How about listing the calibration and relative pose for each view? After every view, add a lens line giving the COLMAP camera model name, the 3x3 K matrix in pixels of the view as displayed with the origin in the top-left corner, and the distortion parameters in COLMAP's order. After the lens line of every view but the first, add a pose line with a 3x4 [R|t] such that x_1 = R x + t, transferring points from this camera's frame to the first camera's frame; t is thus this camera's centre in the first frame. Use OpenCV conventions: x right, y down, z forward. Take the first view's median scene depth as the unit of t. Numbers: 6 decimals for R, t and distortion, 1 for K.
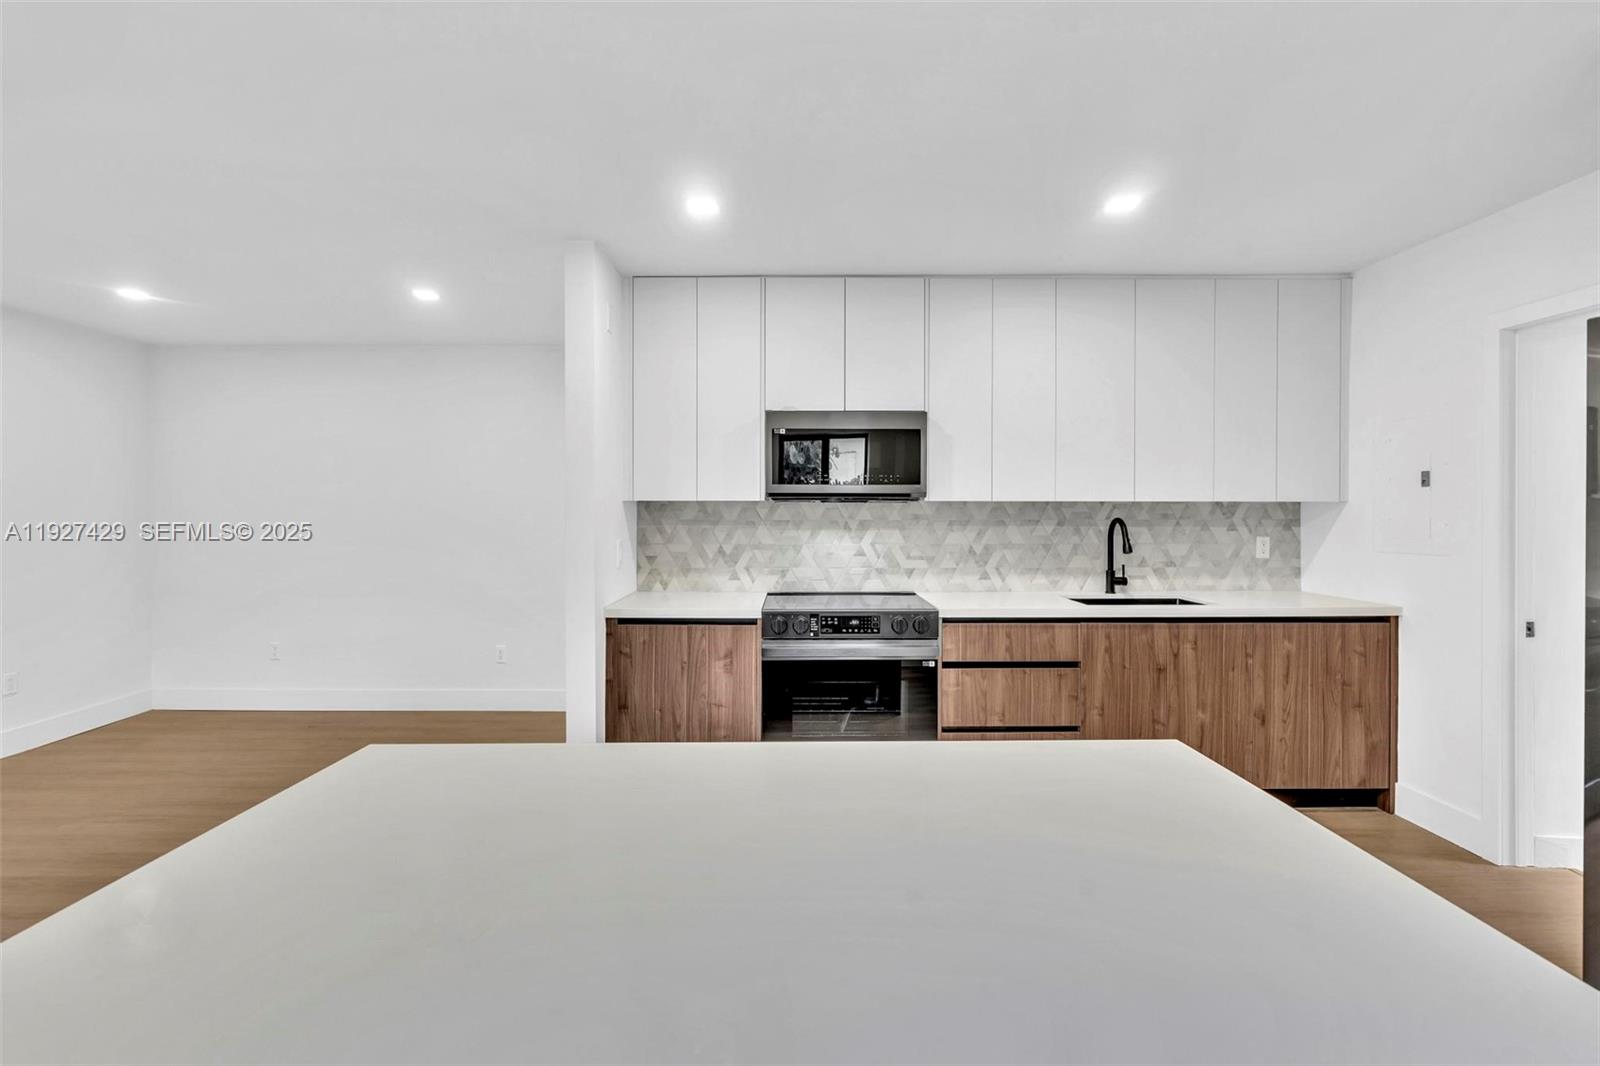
lens RADIAL K [[724.7, 0, 801.3], [0, 724.7, 514.8], [0, 0, 1]] dist [-0.005180, -0.000126]
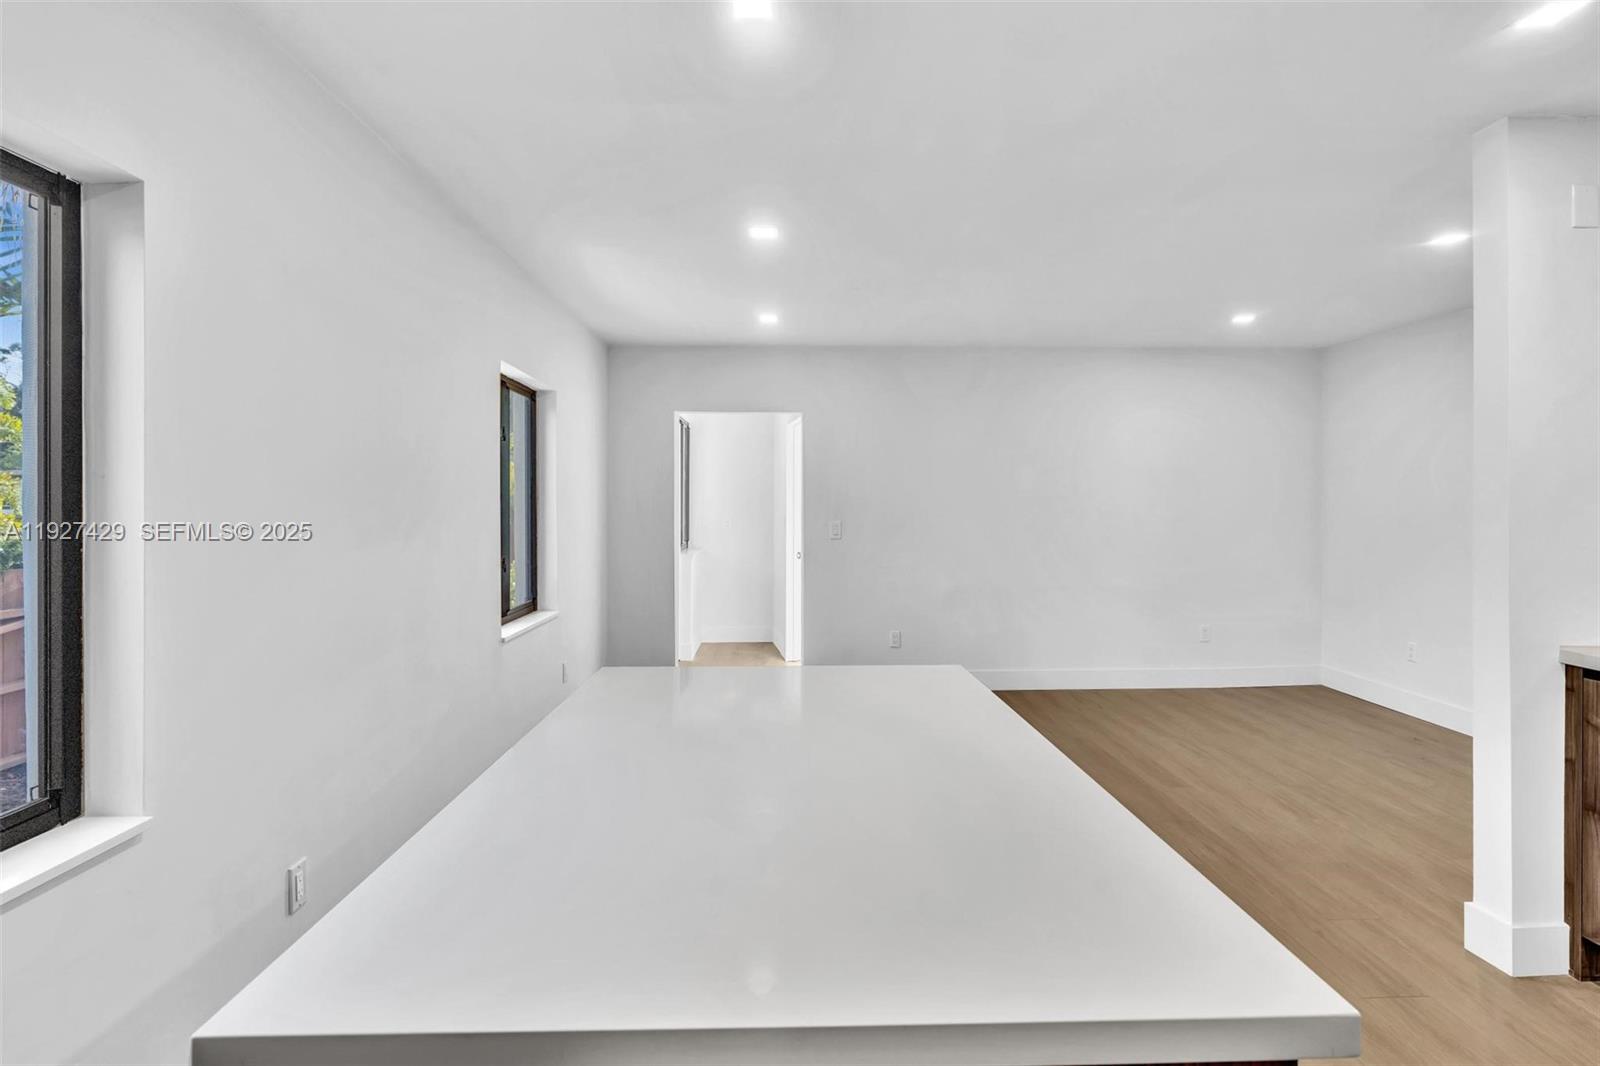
lens RADIAL K [[806.6, 0, 807.1], [0, 806.6, 504.4], [0, 0, 1]] dist [0.000101, 0.000308]
pose [[0.039483, 0.001562, -0.999219, 0.382264], [-0.002293, 0.999996, 0.001473, -0.002655], [0.999218, 0.002233, 0.039486, 0.241551]]
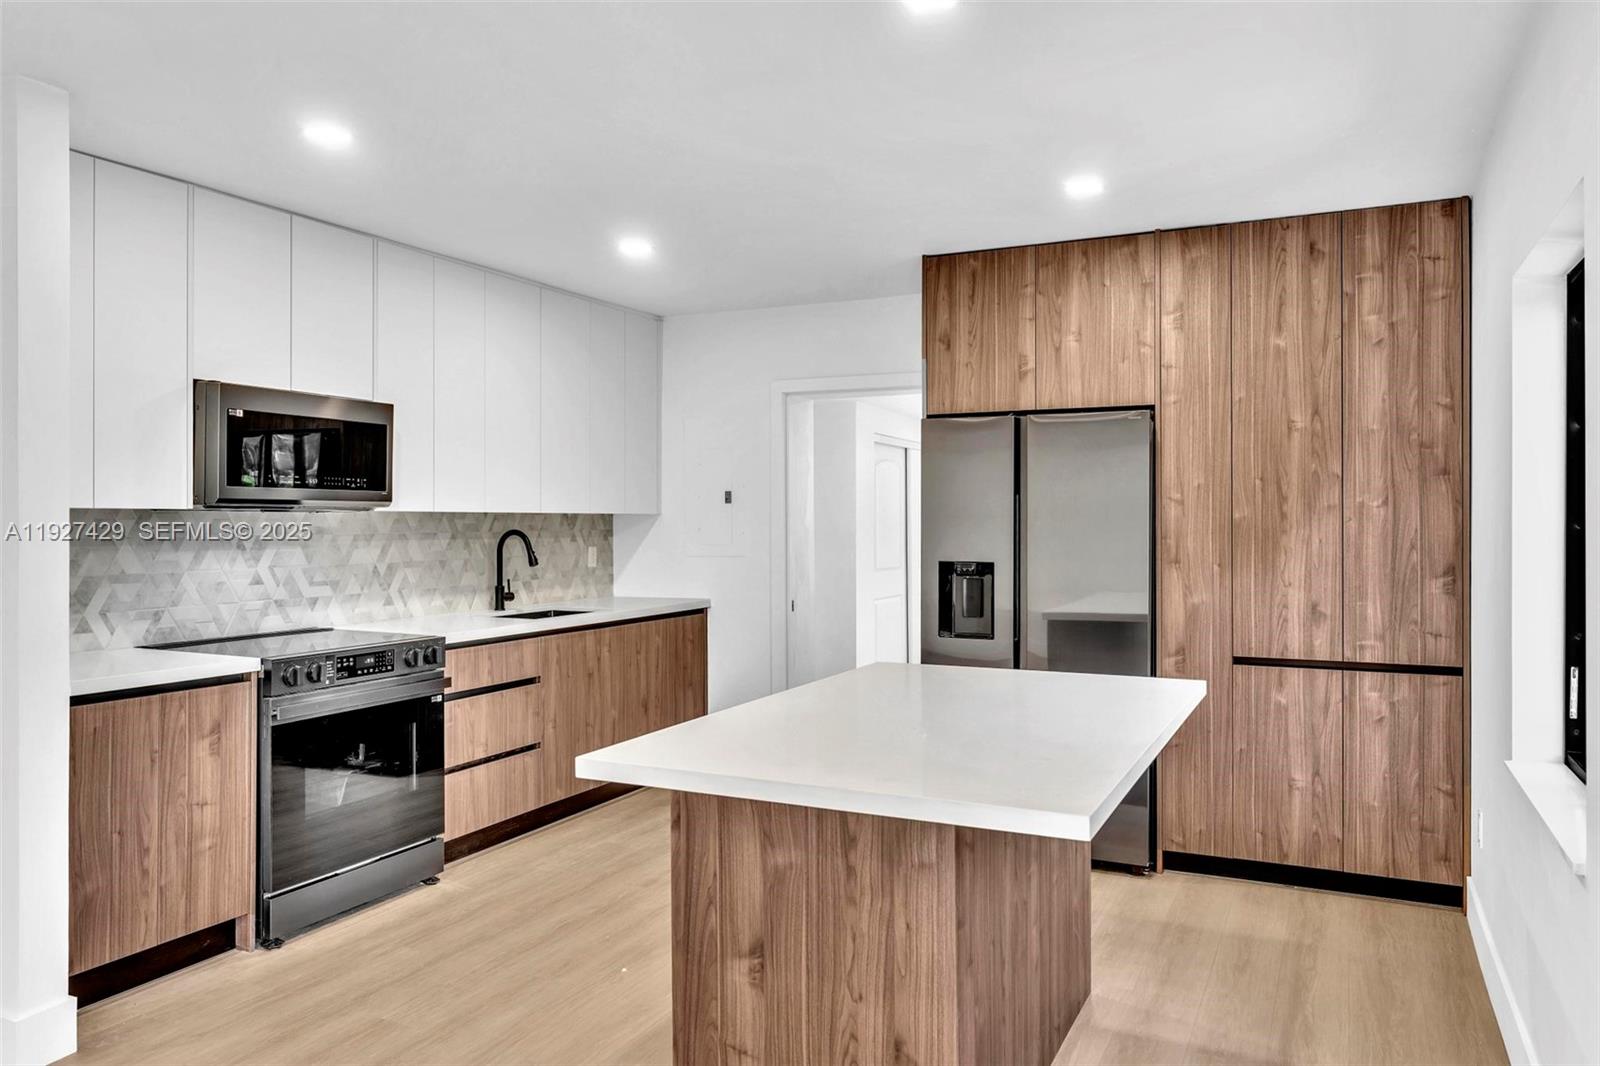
lens RADIAL K [[1118.2, 0, 799.5], [0, 1118.2, 522.7], [0, 0, 1]] dist [-0.002545, -0.001672]
pose [[0.442208, -0.002031, 0.896910, -0.721104], [0.004031, 0.999992, 0.000276, -0.004103], [-0.896904, 0.003493, 0.442212, 0.010783]]
